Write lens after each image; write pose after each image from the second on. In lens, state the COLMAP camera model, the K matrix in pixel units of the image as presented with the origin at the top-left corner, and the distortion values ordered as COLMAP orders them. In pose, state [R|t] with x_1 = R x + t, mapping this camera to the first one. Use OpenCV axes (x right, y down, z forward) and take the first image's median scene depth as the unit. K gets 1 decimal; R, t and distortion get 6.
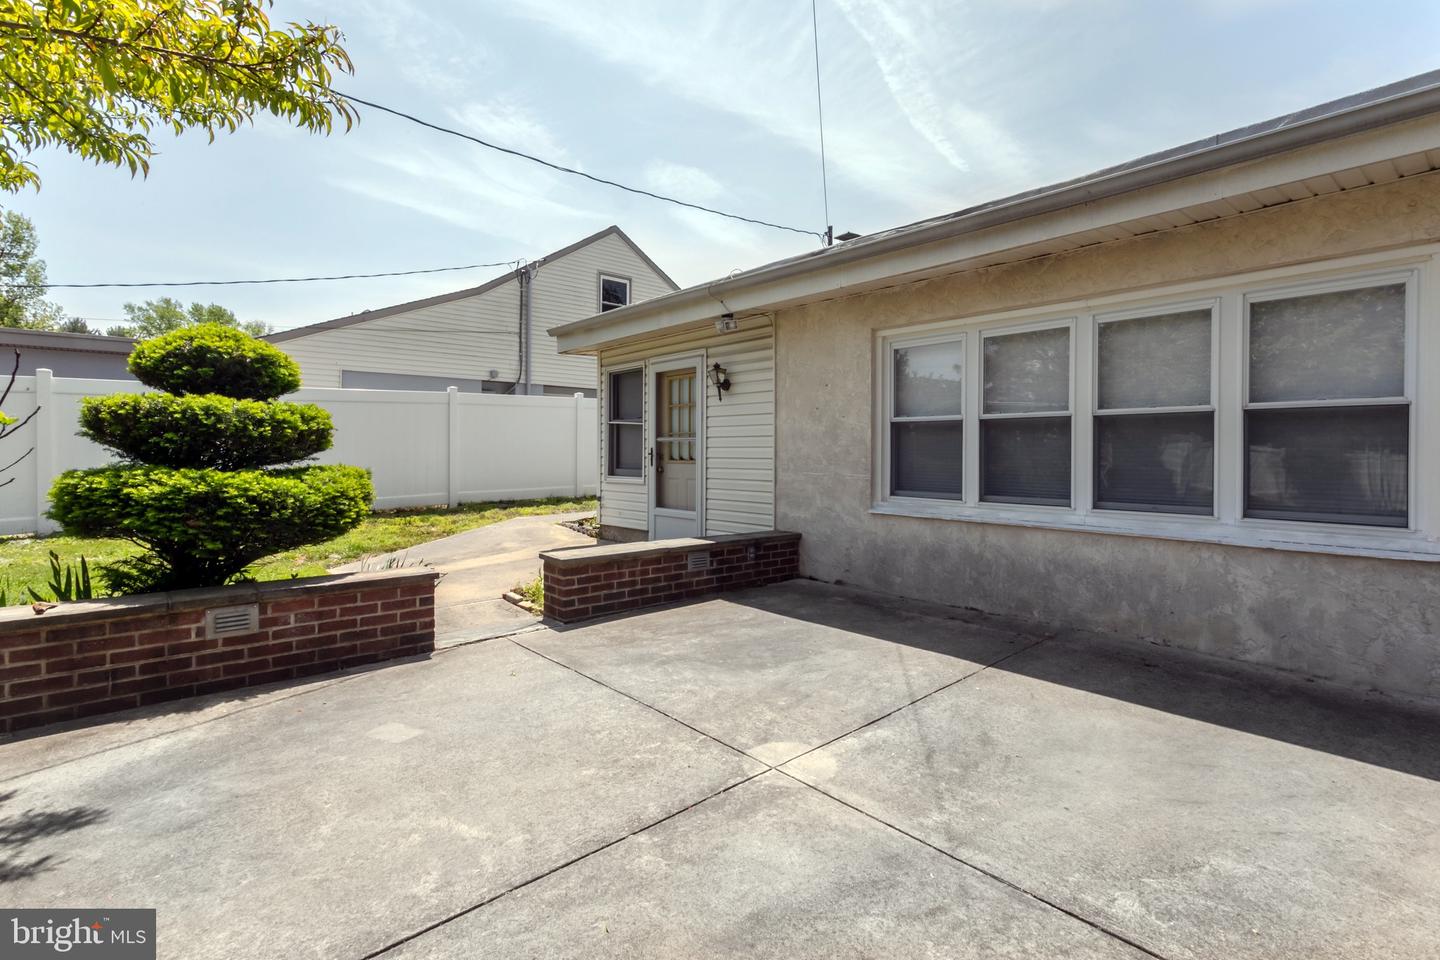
lens RADIAL K [[668.8, 0, 726.8], [0, 668.8, 453.0], [0, 0, 1]] dist [0.005219, 0.001109]
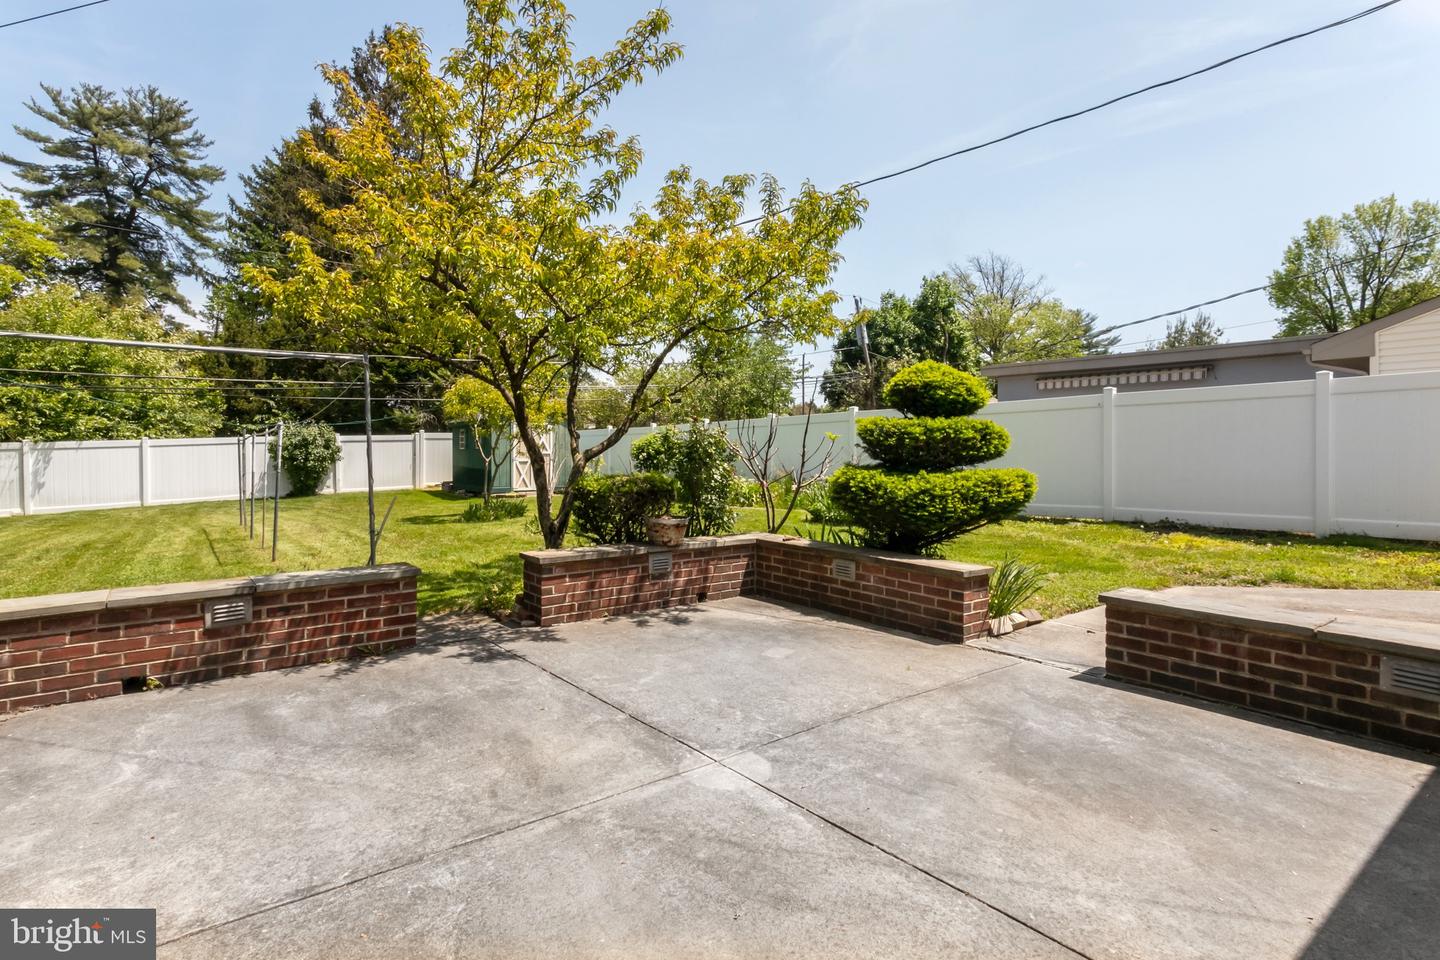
lens RADIAL K [[732.0, 0, 682.6], [0, 732.0, 445.0], [0, 0, 1]] dist [0.002064, 0.000302]
pose [[-0.091168, -0.004318, -0.995826, 1.067486], [-0.006806, 0.999970, -0.003713, -0.023566], [0.995812, 0.006439, -0.091194, 0.907067]]
